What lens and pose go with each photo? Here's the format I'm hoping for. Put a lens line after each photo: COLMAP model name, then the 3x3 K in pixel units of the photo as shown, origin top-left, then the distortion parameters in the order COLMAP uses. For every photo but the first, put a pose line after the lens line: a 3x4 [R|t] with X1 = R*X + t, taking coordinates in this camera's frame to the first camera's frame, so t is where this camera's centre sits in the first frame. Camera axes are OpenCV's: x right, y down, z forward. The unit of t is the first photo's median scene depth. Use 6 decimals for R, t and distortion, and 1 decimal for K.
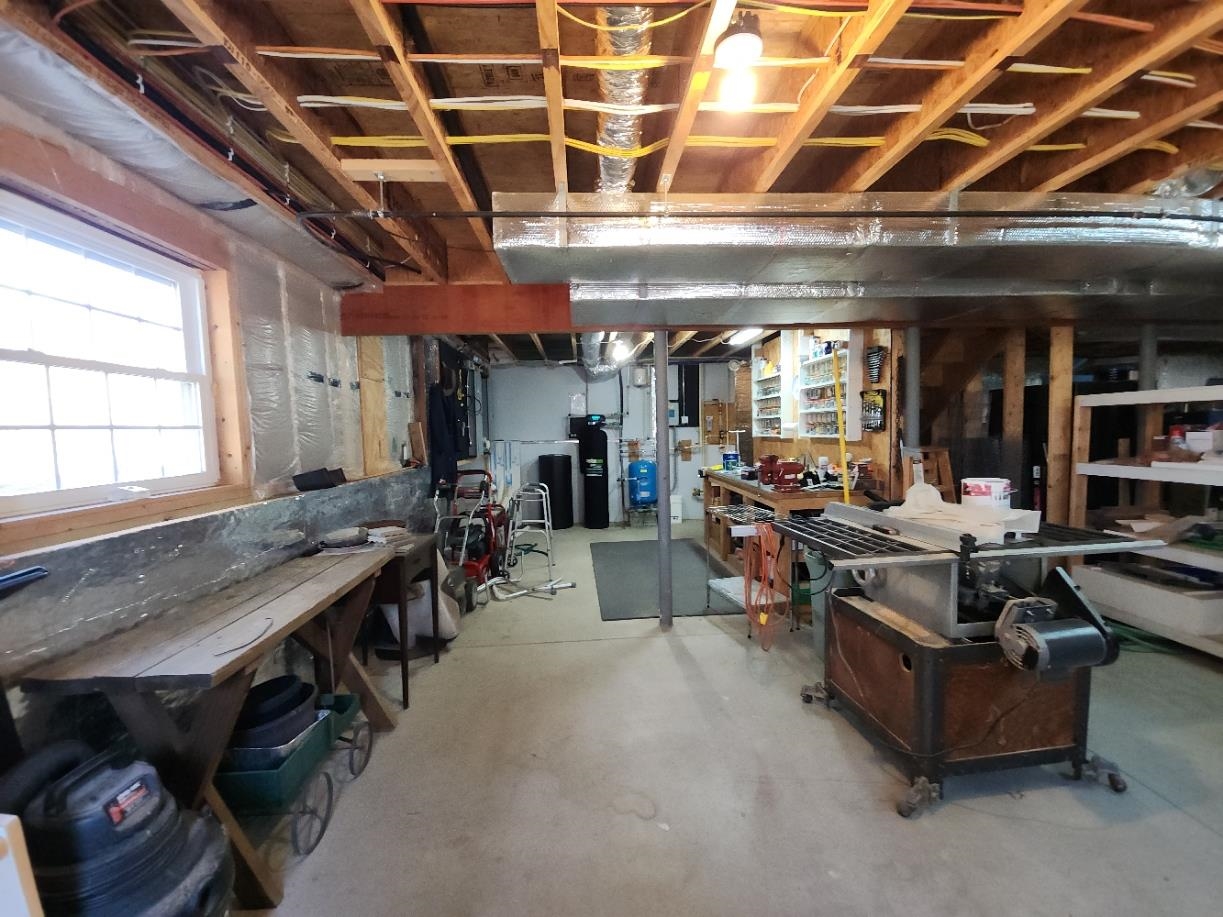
lens RADIAL K [[514.6, 0, 614.0], [0, 514.6, 452.4], [0, 0, 1]] dist [-0.000928, -0.000321]
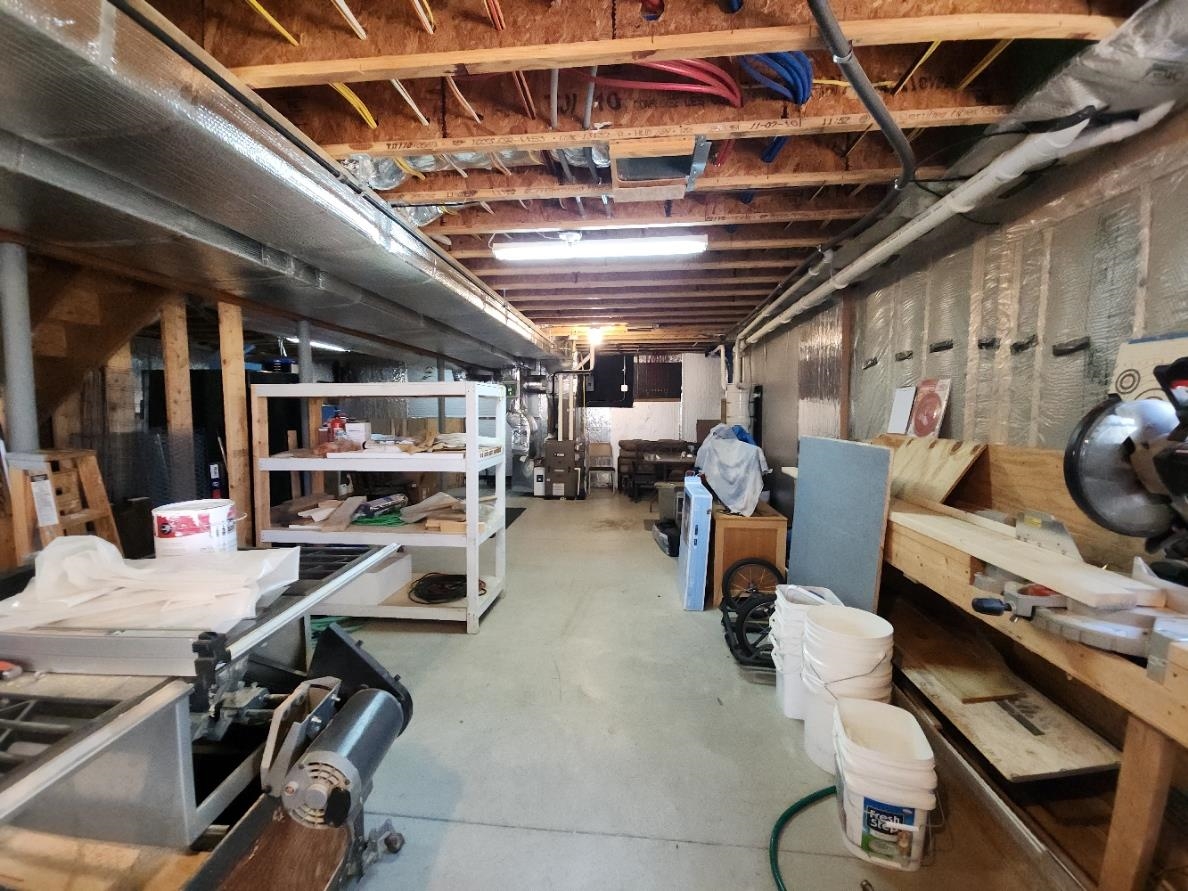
lens RADIAL K [[484.2, 0, 594.0], [0, 484.2, 445.5], [0, 0, 1]] dist [0.026705, -0.022869]
pose [[0.160066, -0.047244, 0.985975, 0.152074], [0.040717, 0.998320, 0.041226, -0.014137], [-0.986266, 0.033547, 0.161721, 0.286996]]
